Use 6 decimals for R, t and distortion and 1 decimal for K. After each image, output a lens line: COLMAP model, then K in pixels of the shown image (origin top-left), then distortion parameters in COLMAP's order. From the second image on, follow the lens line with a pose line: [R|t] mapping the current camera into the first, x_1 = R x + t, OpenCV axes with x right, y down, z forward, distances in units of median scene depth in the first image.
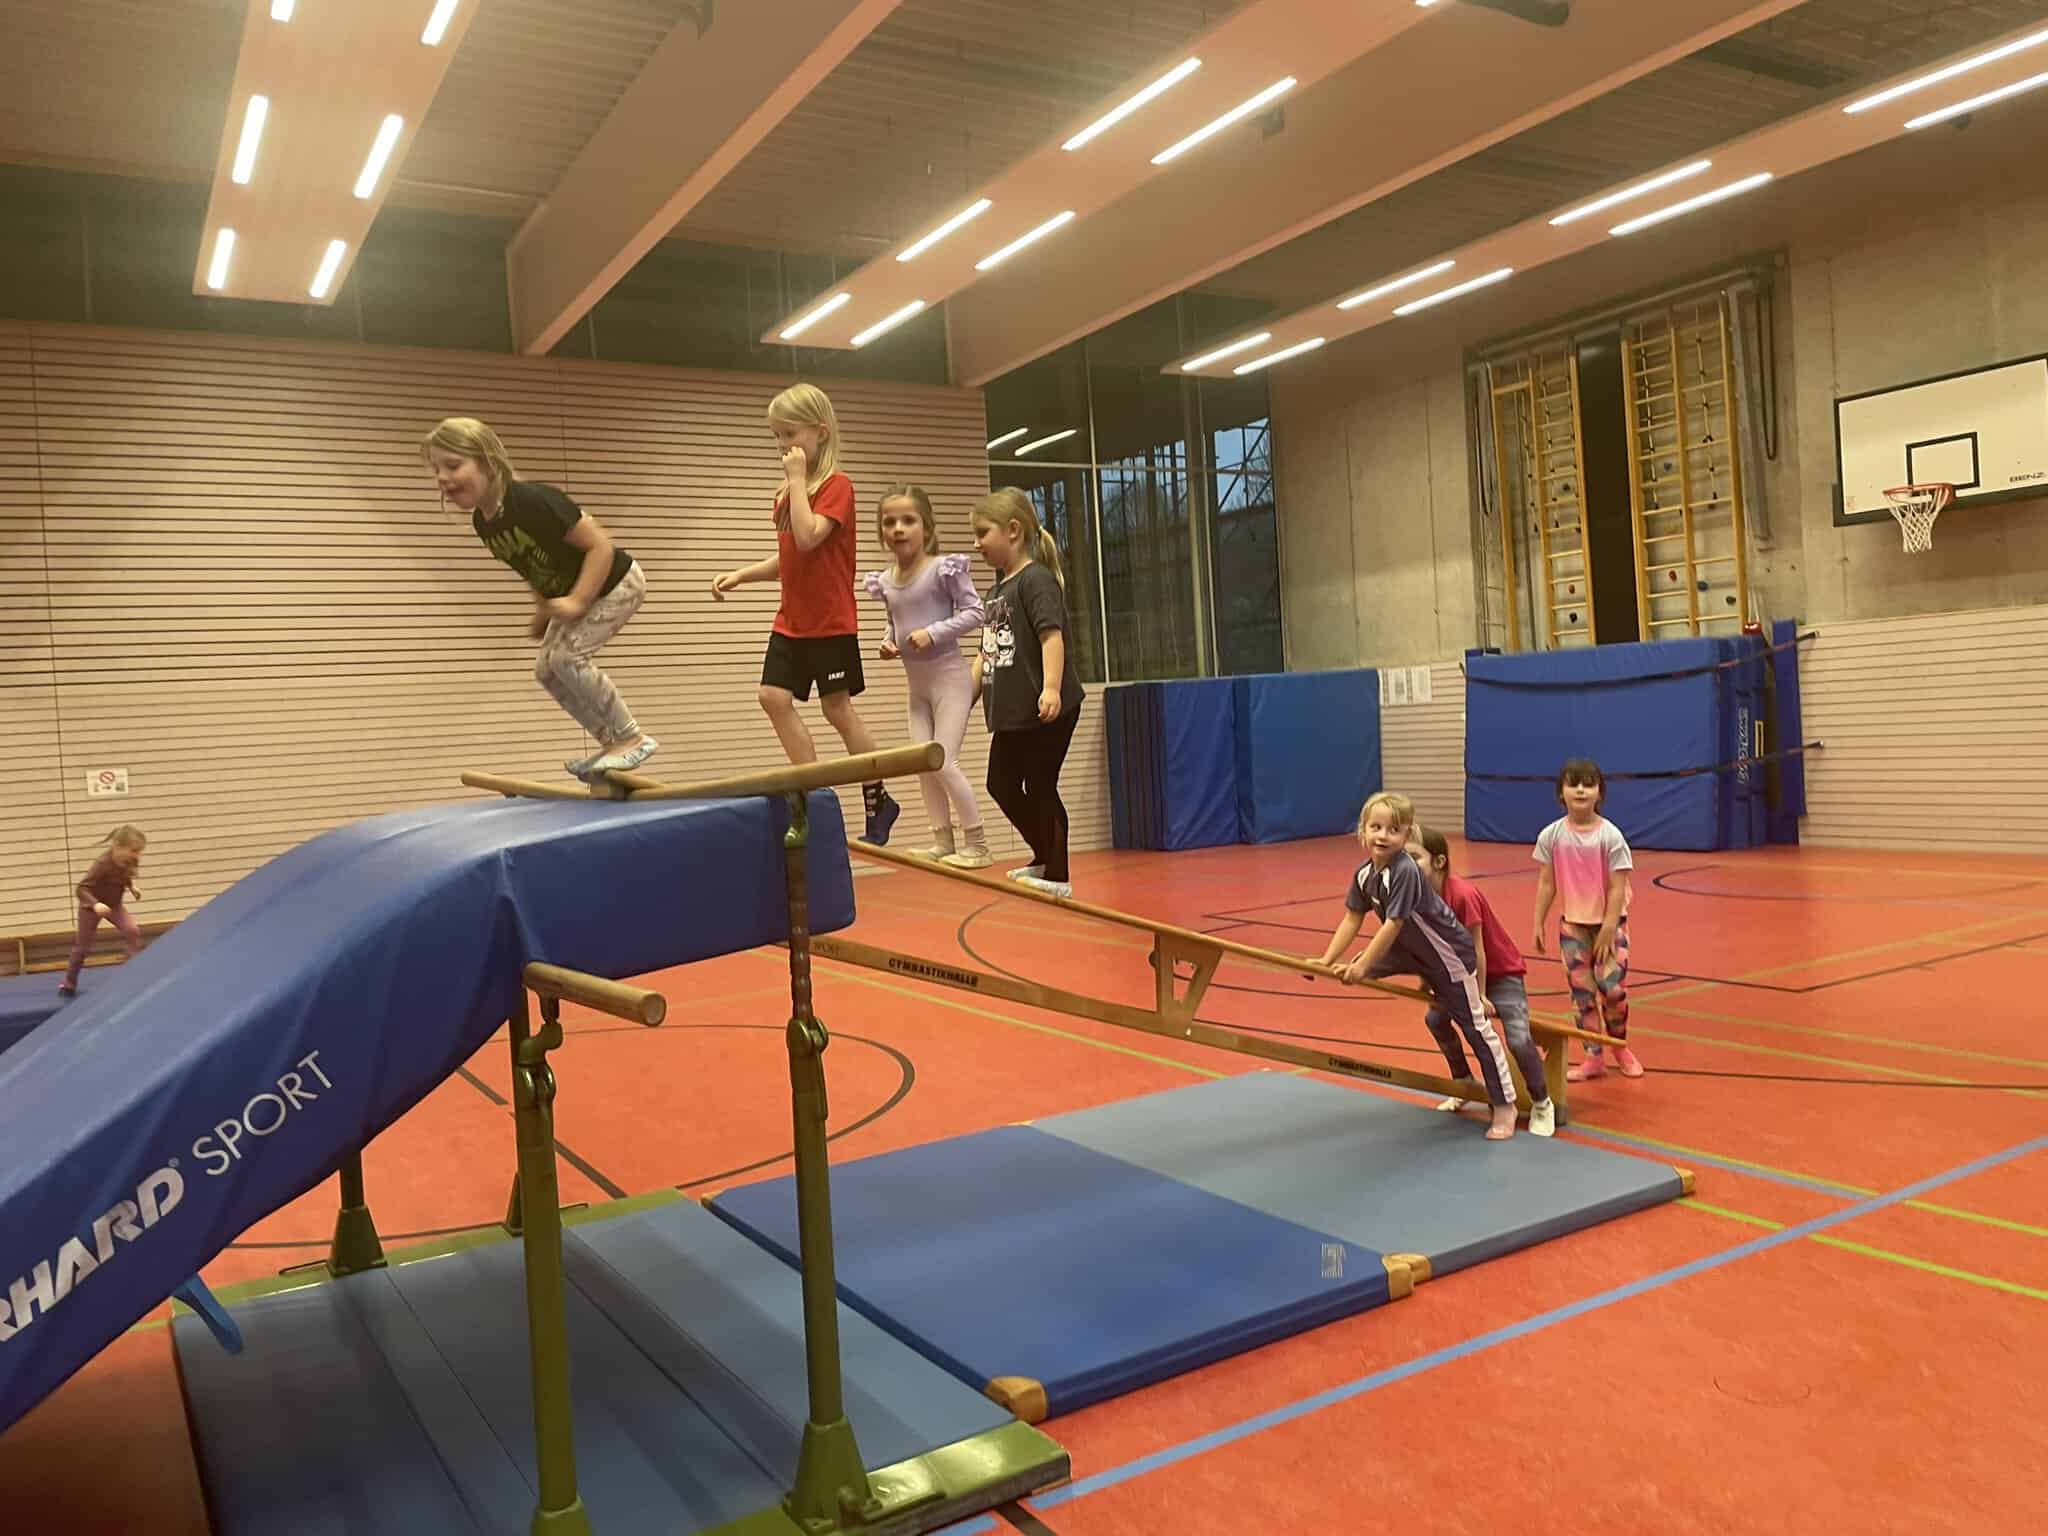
lens RADIAL K [[1547.3, 0, 1014.7], [0, 1547.3, 767.8], [0, 0, 1]] dist [0.062264, -0.091429]
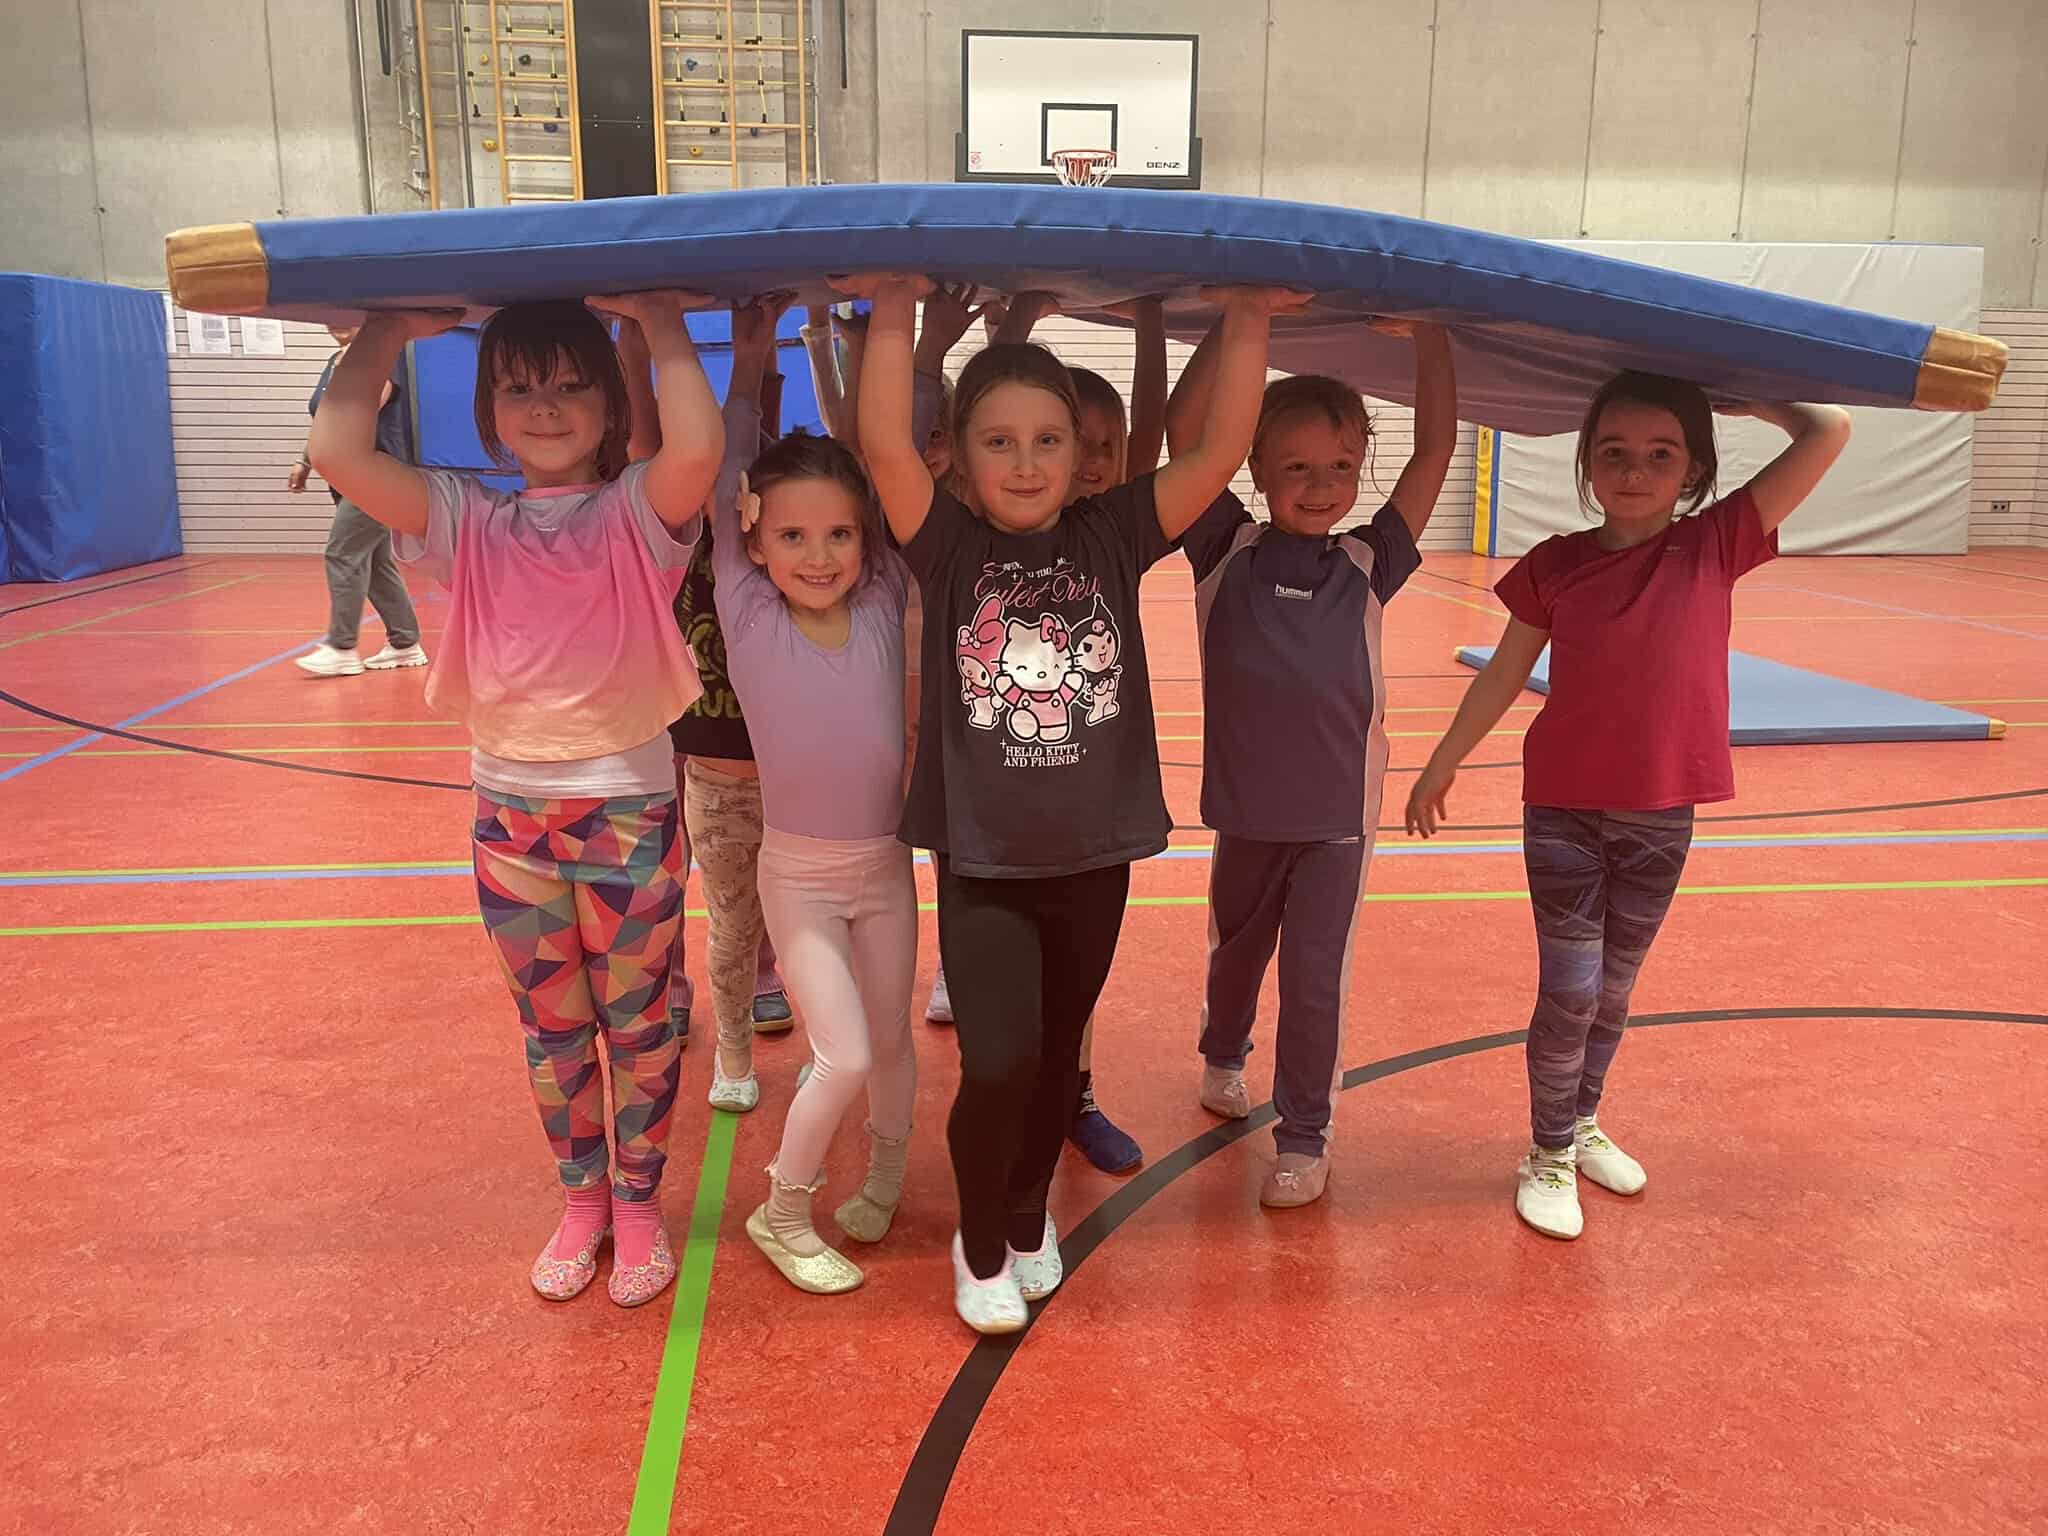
lens RADIAL K [[1547.3, 0, 1024.0], [0, 1547.3, 760.0], [0, 0, 1]] dist [0.062264, -0.091429]
pose [[0.417537, -0.133552, 0.898792, -0.273757], [-0.007573, 0.988594, 0.150413, 0.031623], [-0.908628, -0.069609, 0.411763, 0.554773]]
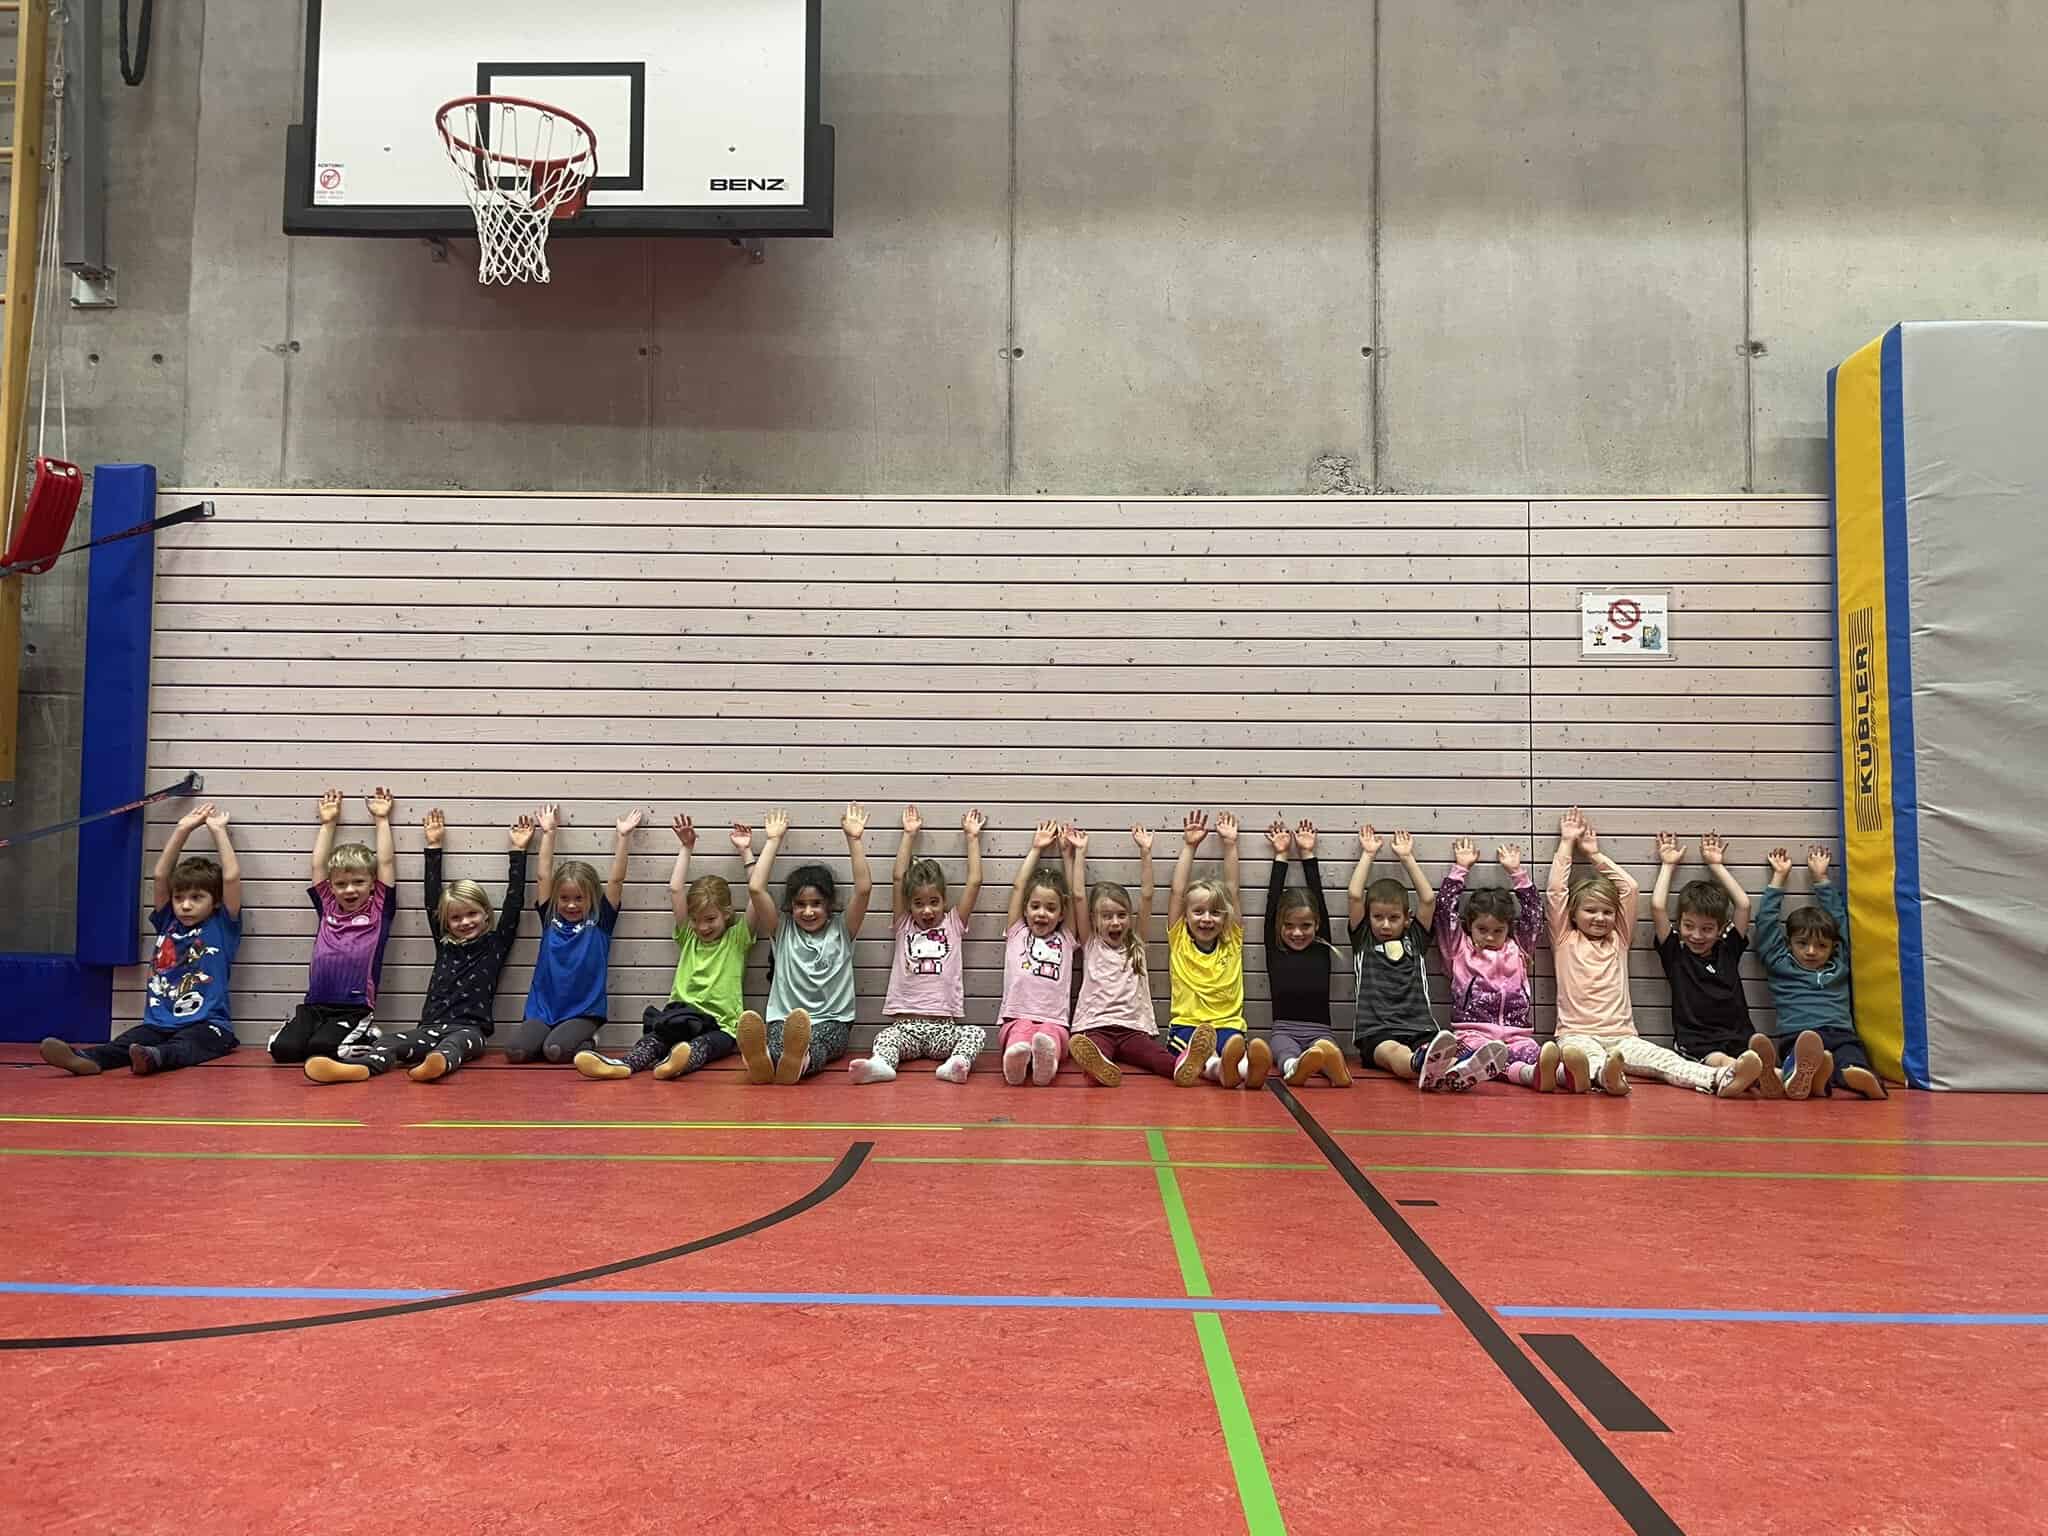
lens RADIAL K [[1547.3, 0, 1027.4], [0, 1547.3, 759.5], [0, 0, 1]] dist [0.062264, -0.091429]
pose [[0.525158, 0.114958, 0.843205, 0.289371], [-0.022304, 0.992353, -0.121401, 0.021736], [-0.850713, 0.044948, 0.523706, 0.607292]]
